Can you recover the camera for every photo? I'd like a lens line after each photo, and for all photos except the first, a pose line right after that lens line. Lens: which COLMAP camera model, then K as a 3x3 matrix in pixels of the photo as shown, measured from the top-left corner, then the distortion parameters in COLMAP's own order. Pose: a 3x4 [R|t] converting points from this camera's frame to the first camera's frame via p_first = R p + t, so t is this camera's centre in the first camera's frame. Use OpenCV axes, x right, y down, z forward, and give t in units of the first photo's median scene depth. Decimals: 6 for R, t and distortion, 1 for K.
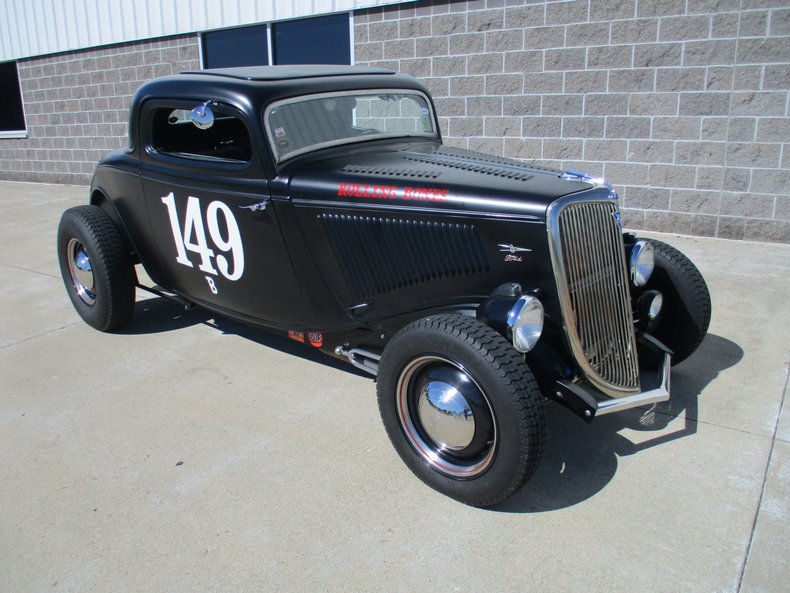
lens RADIAL K [[663.6, 0, 389.0], [0, 663.6, 300.0], [0, 0, 1]] dist [-0.035488, 0.008053]
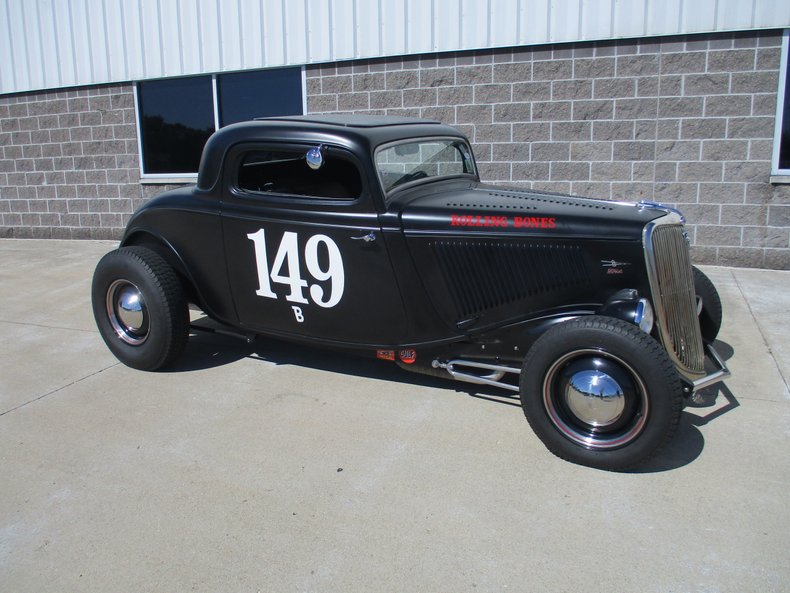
lens RADIAL K [[663.6, 0, 389.1], [0, 663.6, 300.3], [0, 0, 1]] dist [-0.035488, 0.008053]
pose [[0.976409, -0.045347, 0.211116, -0.234940], [0.060215, 0.996097, -0.064535, 0.022433], [-0.207365, 0.075725, 0.975328, -0.054494]]
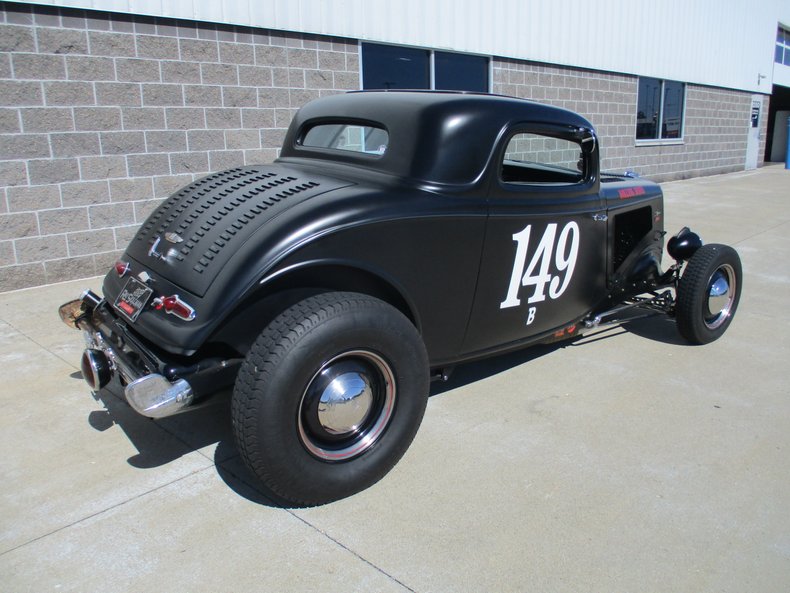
lens RADIAL K [[663.6, 0, 396.8], [0, 663.6, 298.8], [0, 0, 1]] dist [-0.035488, 0.008053]
pose [[0.148262, -0.228722, 0.962135, -0.822047], [0.292224, 0.939577, 0.178328, -0.185368], [-0.944787, 0.254720, 0.206142, 0.657864]]
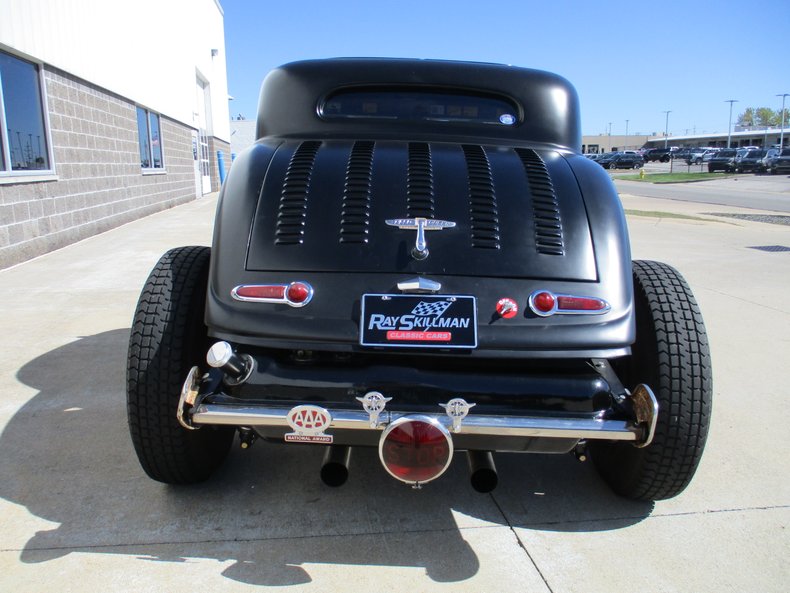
lens RADIAL K [[663.6, 0, 393.9], [0, 663.6, 293.7], [0, 0, 1]] dist [-0.035488, 0.008053]
pose [[-0.683629, -0.111459, 0.721269, -0.572613], [0.235368, 0.901797, 0.362441, -0.290446], [-0.690836, 0.417539, -0.590261, 1.172115]]
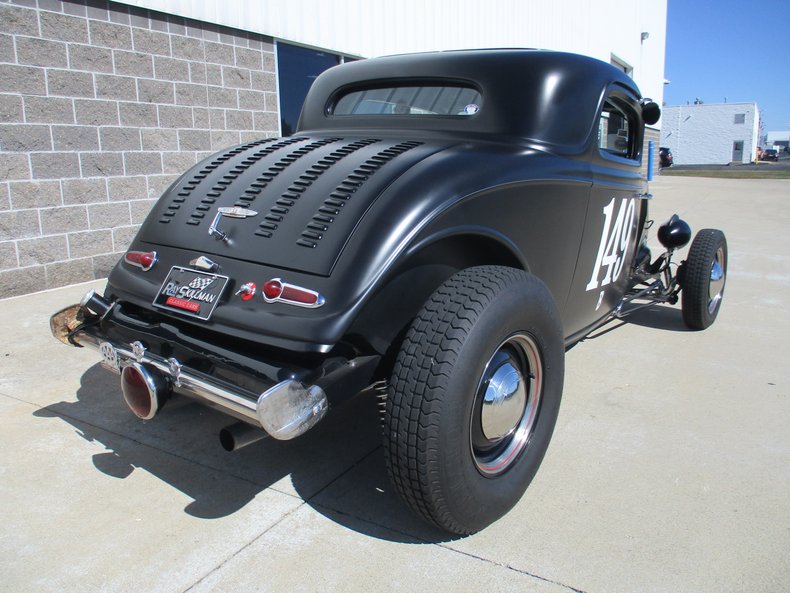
lens RADIAL K [[663.6, 0, 395.1], [0, 663.6, 296.2], [0, 0, 1]] dist [-0.035488, 0.008053]
pose [[-0.090672, -0.184409, 0.978658, -0.745621], [0.299243, 0.932248, 0.203389, -0.194810], [-0.949859, 0.311298, -0.029346, 0.863578]]
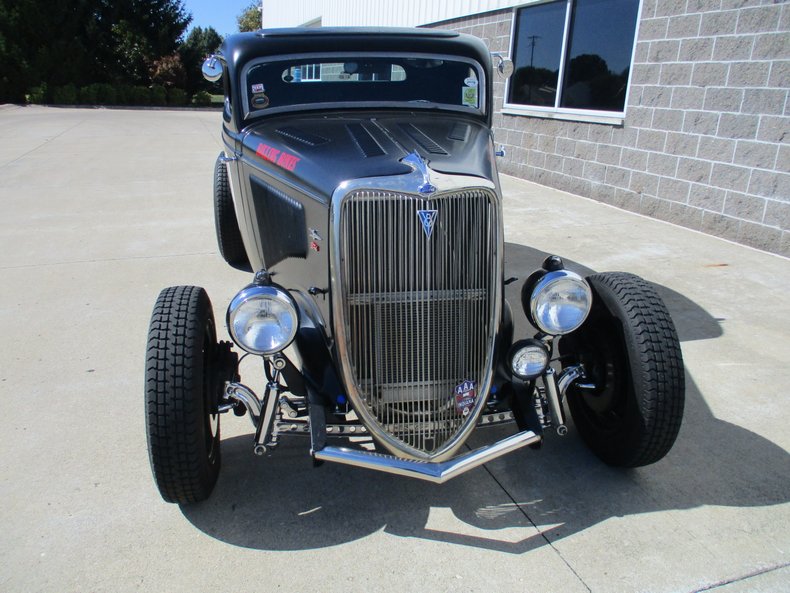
lens RADIAL K [[663.6, 0, 382.6], [0, 663.6, 295.7], [0, 0, 1]] dist [-0.035488, 0.008053]
pose [[0.795397, 0.238861, -0.557035, 0.353886], [-0.231470, 0.969118, 0.085046, -0.045796], [0.560147, 0.061292, 0.826123, 0.173961]]
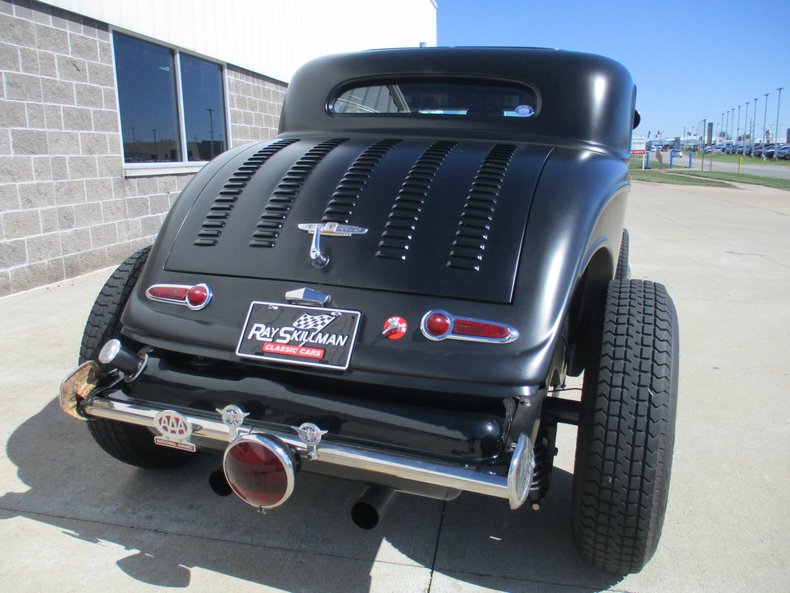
lens RADIAL K [[663.6, 0, 394.6], [0, 663.6, 290.6], [0, 0, 1]] dist [-0.035488, 0.008053]
pose [[-0.415783, -0.154299, 0.896279, -0.636658], [0.282746, 0.914735, 0.288642, -0.249188], [-0.864395, 0.373432, -0.336704, 1.028046]]
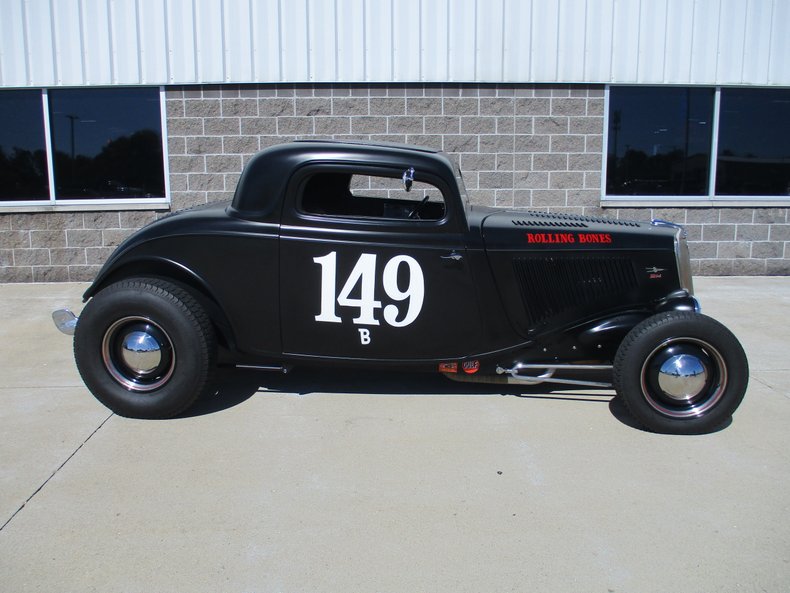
lens RADIAL K [[663.6, 0, 393.7], [0, 663.6, 301.7], [0, 0, 1]] dist [-0.035488, 0.008053]
pose [[0.792918, -0.094402, 0.601971, -0.584354], [0.161847, 0.985068, -0.058705, -0.004735], [-0.587440, 0.143976, 0.796357, 0.074422]]
